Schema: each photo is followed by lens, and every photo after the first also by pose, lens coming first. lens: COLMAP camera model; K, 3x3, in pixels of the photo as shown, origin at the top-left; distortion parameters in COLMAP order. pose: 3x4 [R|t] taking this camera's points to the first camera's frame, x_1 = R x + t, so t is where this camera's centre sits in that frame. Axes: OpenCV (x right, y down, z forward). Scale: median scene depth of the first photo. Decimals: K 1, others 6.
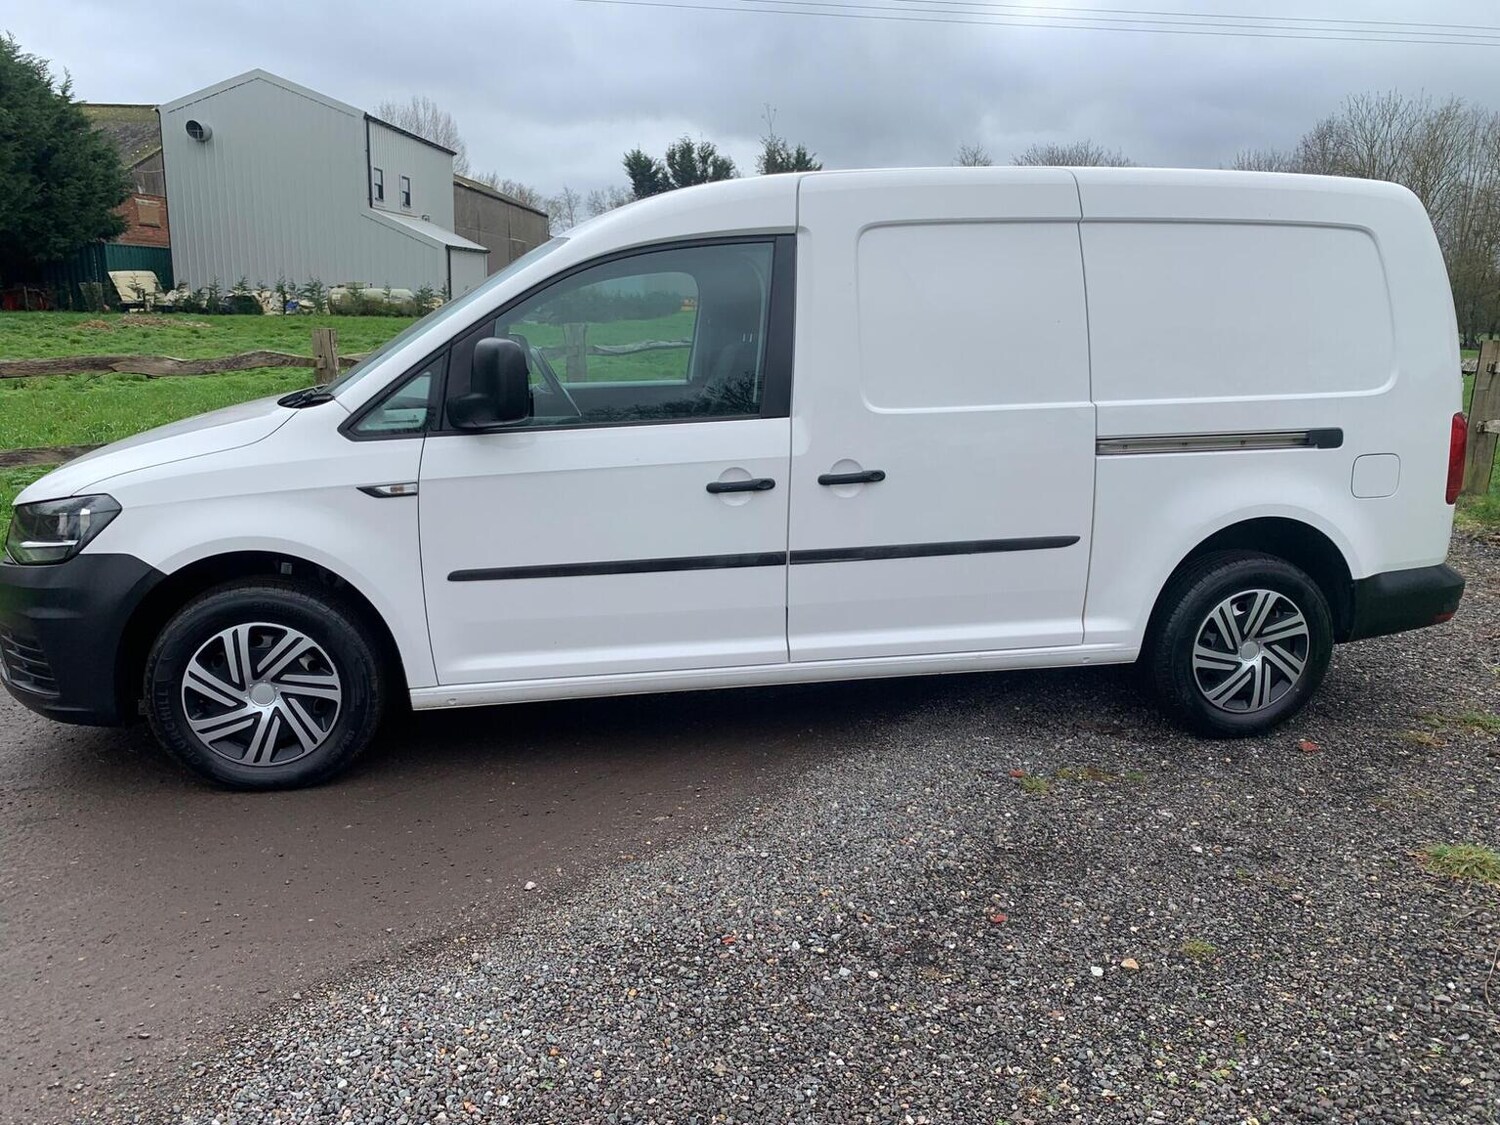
lens RADIAL K [[1159.6, 0, 752.3], [0, 1159.6, 568.8], [0, 0, 1]] dist [0.019004, -0.023587]
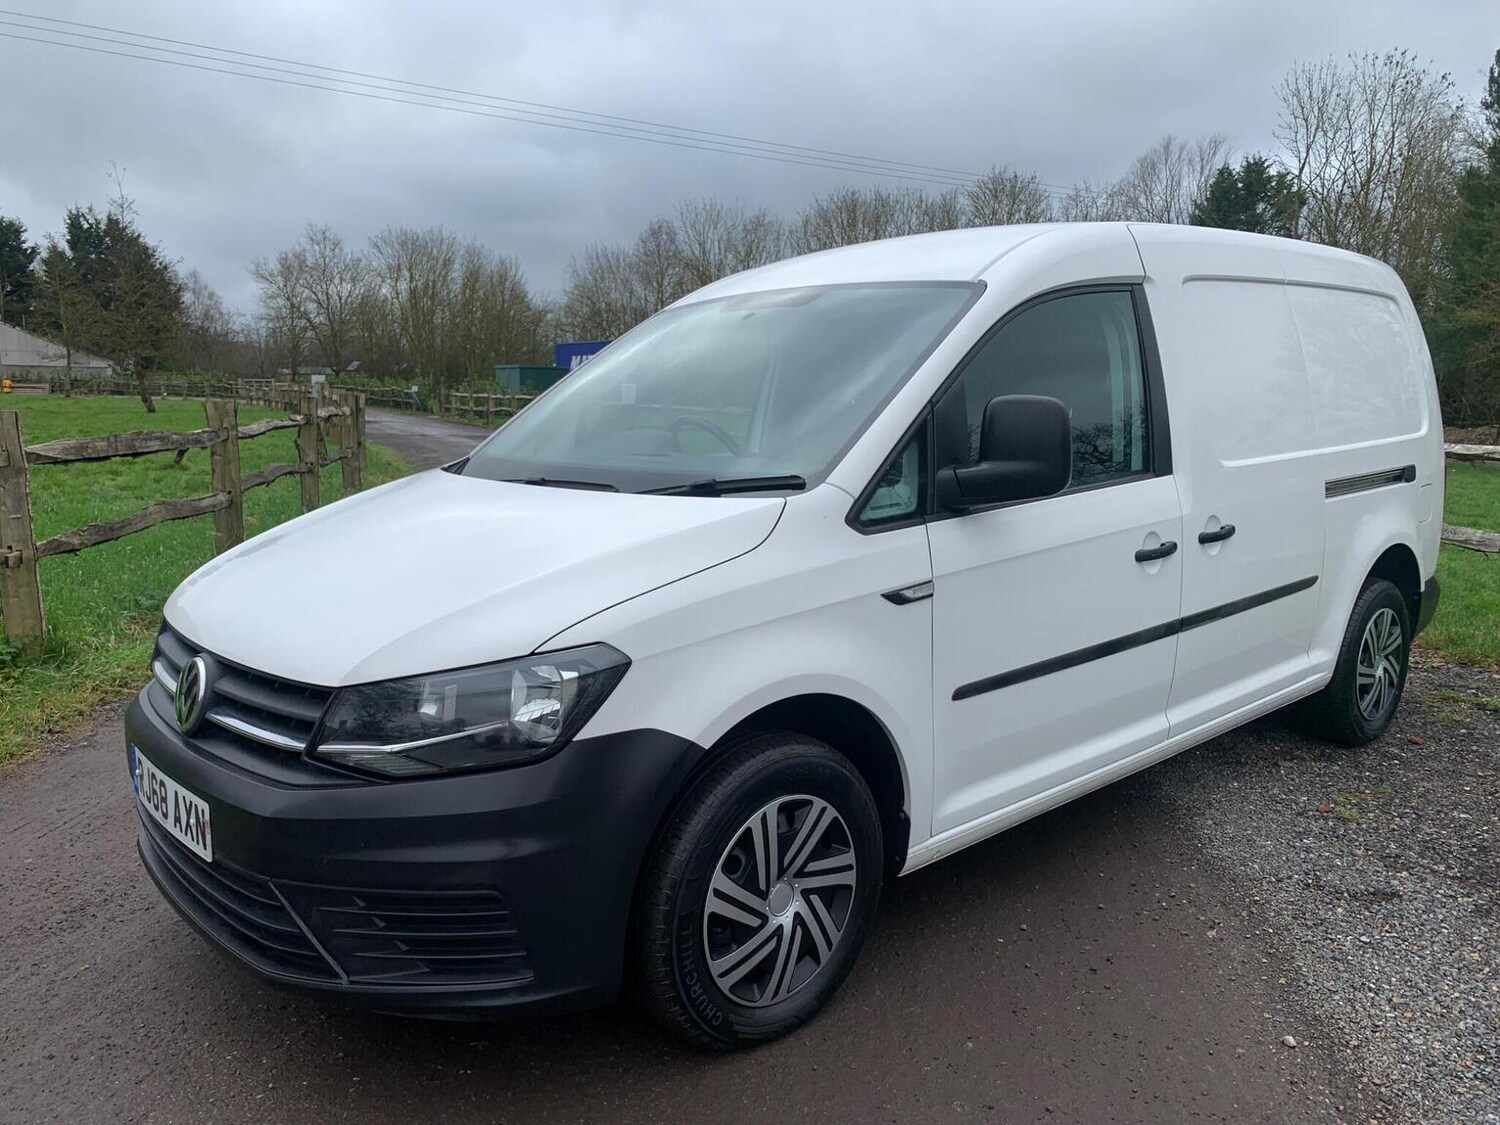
lens RADIAL K [[1159.6, 0, 730.0], [0, 1159.6, 582.6], [0, 0, 1]] dist [0.019004, -0.023587]
pose [[0.857359, -0.096580, 0.505577, -0.721193], [0.124364, 0.992006, -0.021395, -0.065835], [-0.499469, 0.081219, 0.862516, 0.355504]]
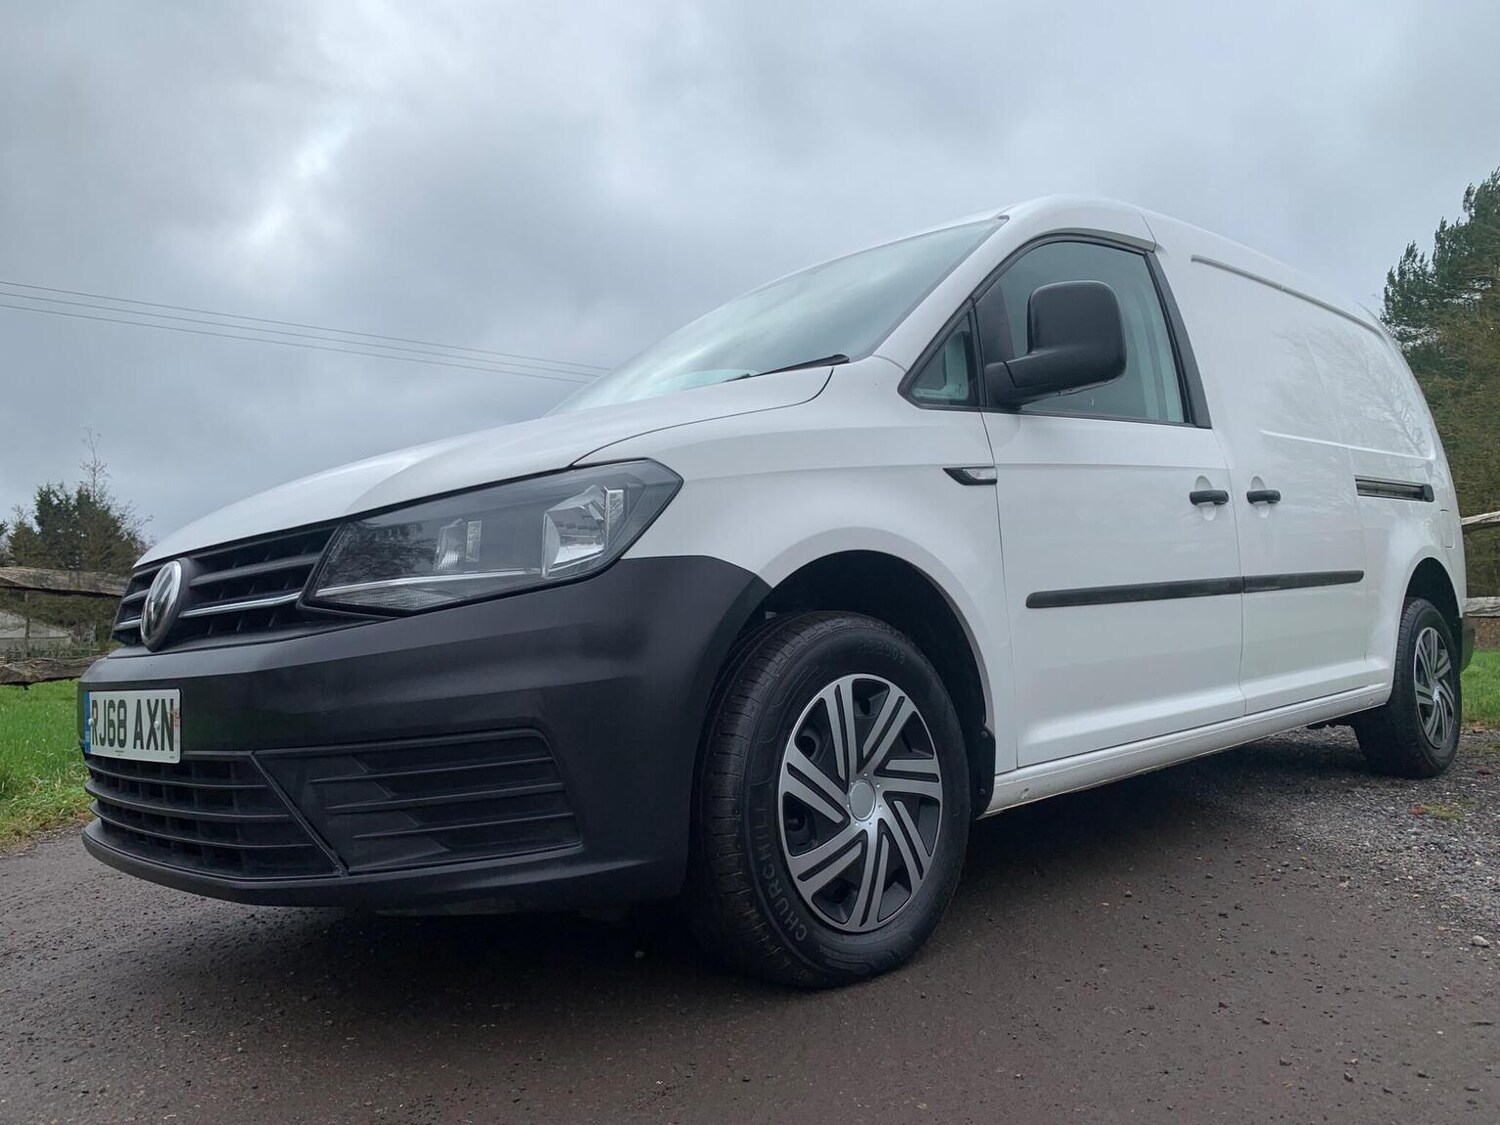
lens RADIAL K [[1159.6, 0, 741.5], [0, 1159.6, 571.4], [0, 0, 1]] dist [0.019004, -0.023587]
pose [[0.834416, -0.019676, 0.550784, -0.732377], [0.177526, 0.955694, -0.234803, 0.114637], [-0.521761, 0.293702, 0.800940, 0.475432]]
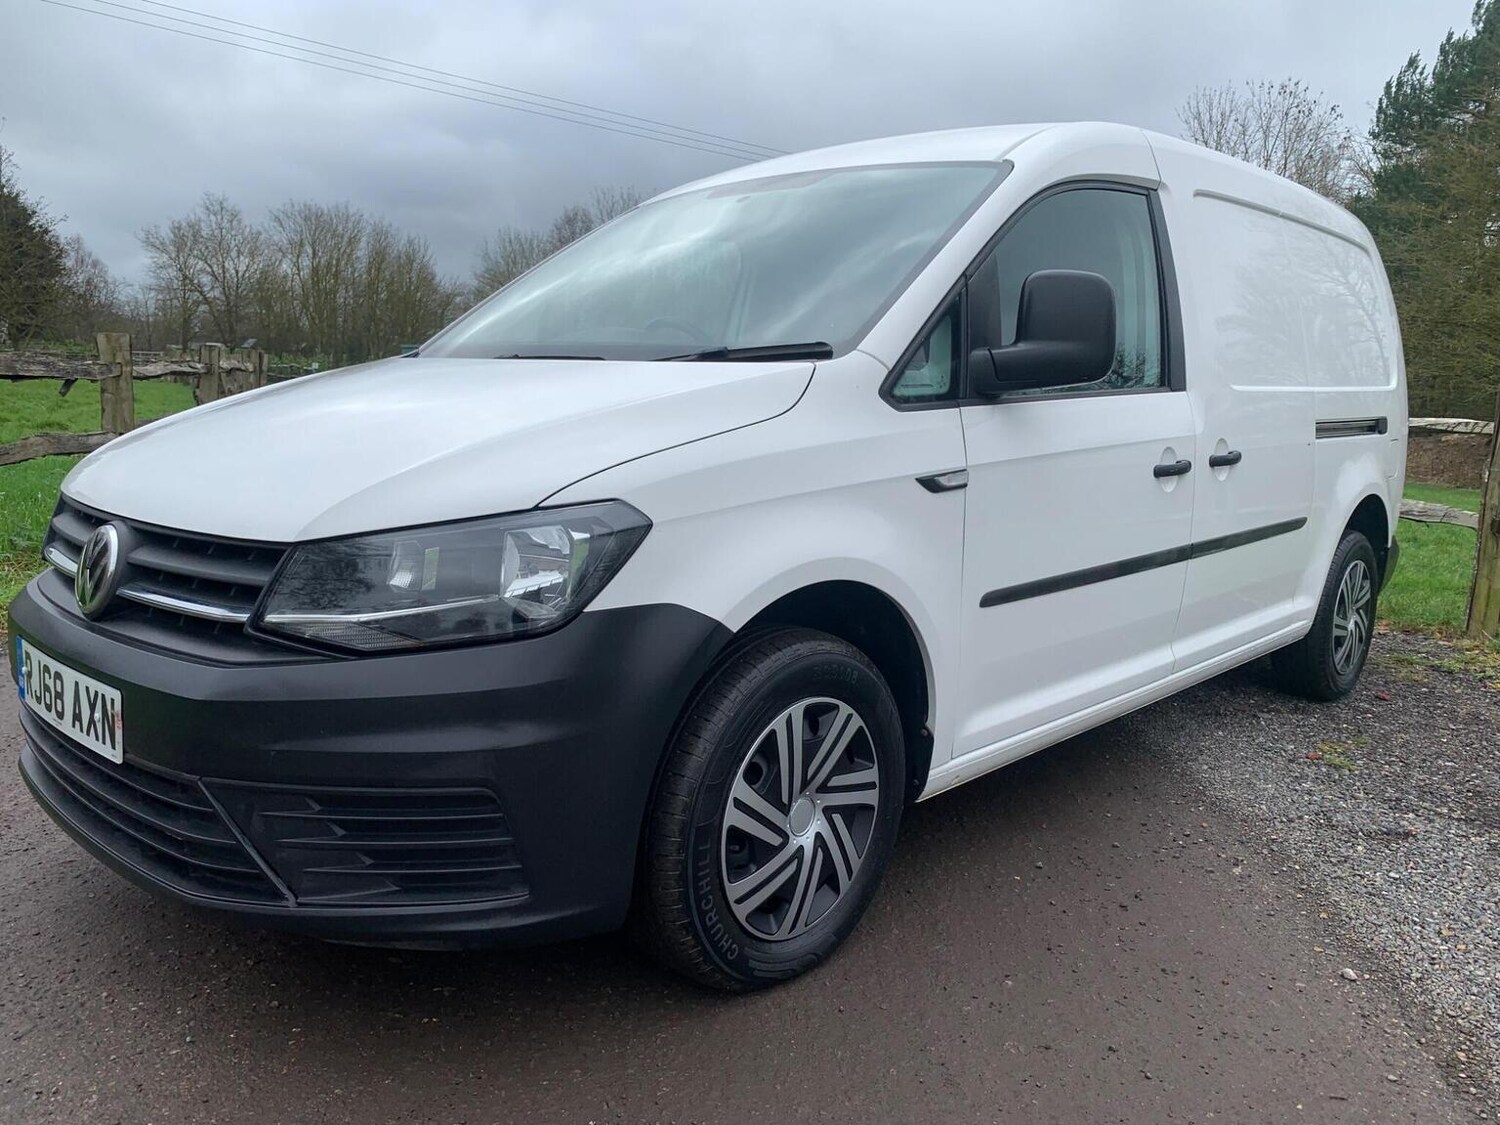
lens RADIAL K [[1159.6, 0, 751.1], [0, 1159.6, 563.6], [0, 0, 1]] dist [0.019004, -0.023587]
pose [[0.804260, -0.068871, 0.590274, -0.731335], [0.103905, 0.994259, -0.025565, -0.011779], [-0.585124, 0.081893, 0.806798, 0.463152]]
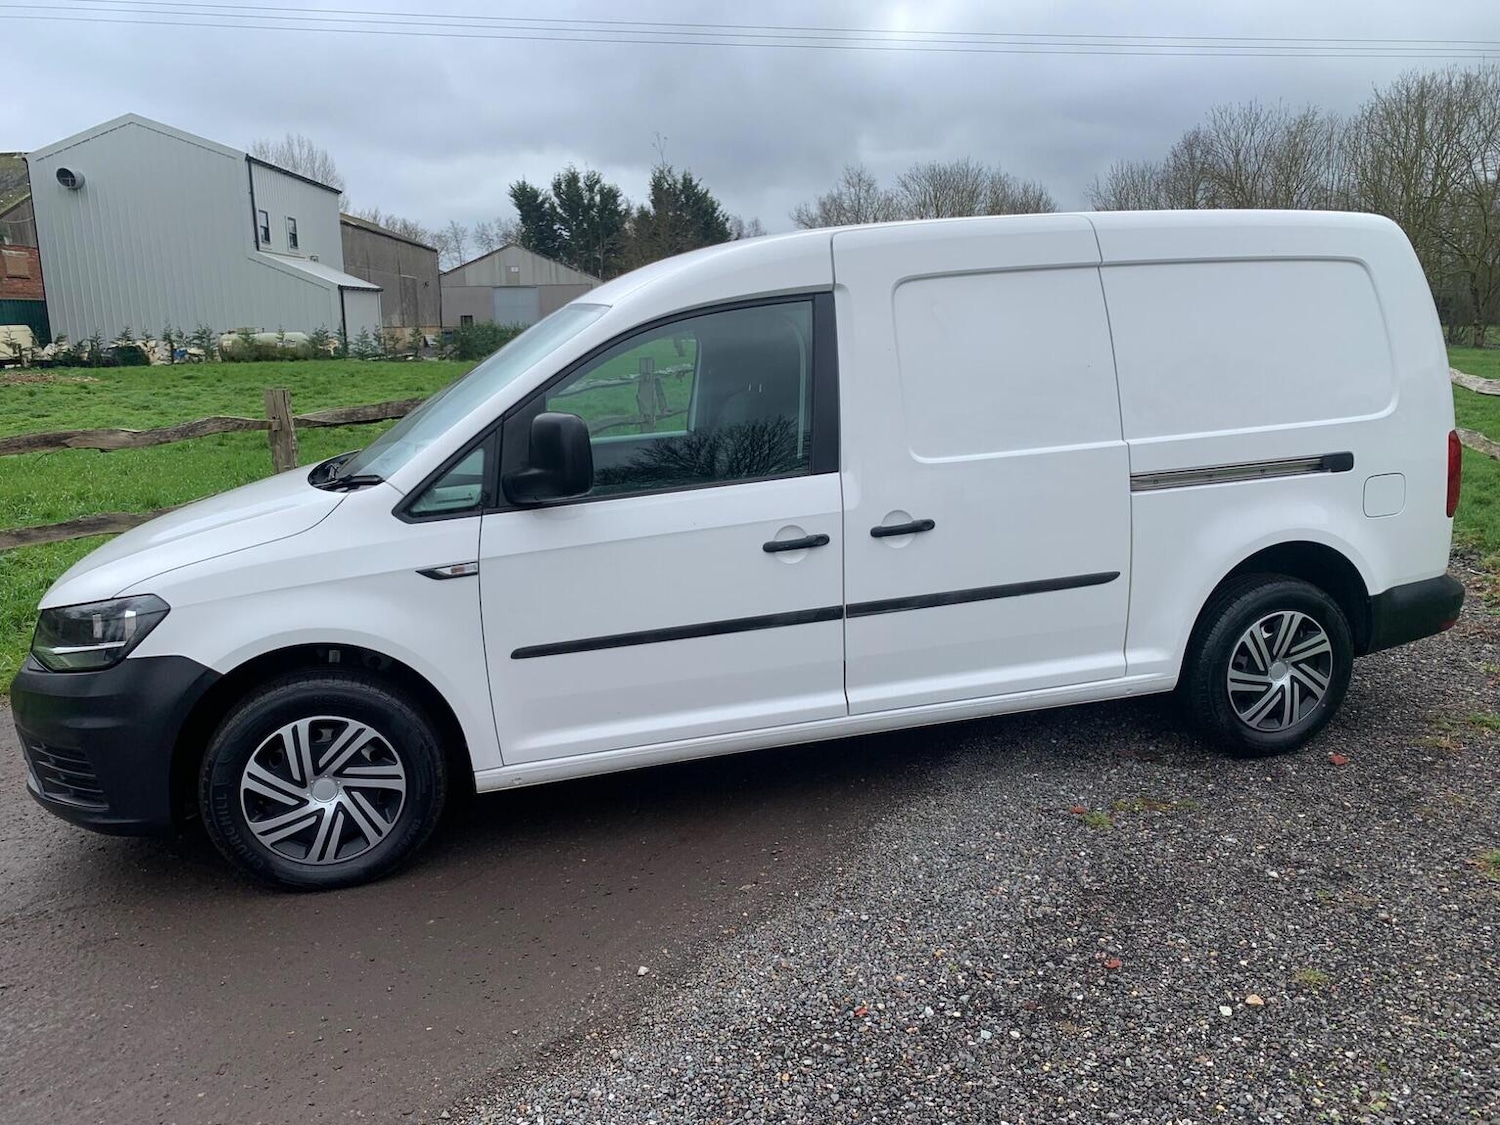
lens RADIAL K [[1159.6, 0, 746.8], [0, 1159.6, 568.7], [0, 0, 1]] dist [0.019004, -0.023587]
pose [[0.995136, -0.060330, 0.077882, -0.124760], [0.061735, 0.997968, -0.015755, -0.035105], [-0.076773, 0.020486, 0.996838, 0.006664]]
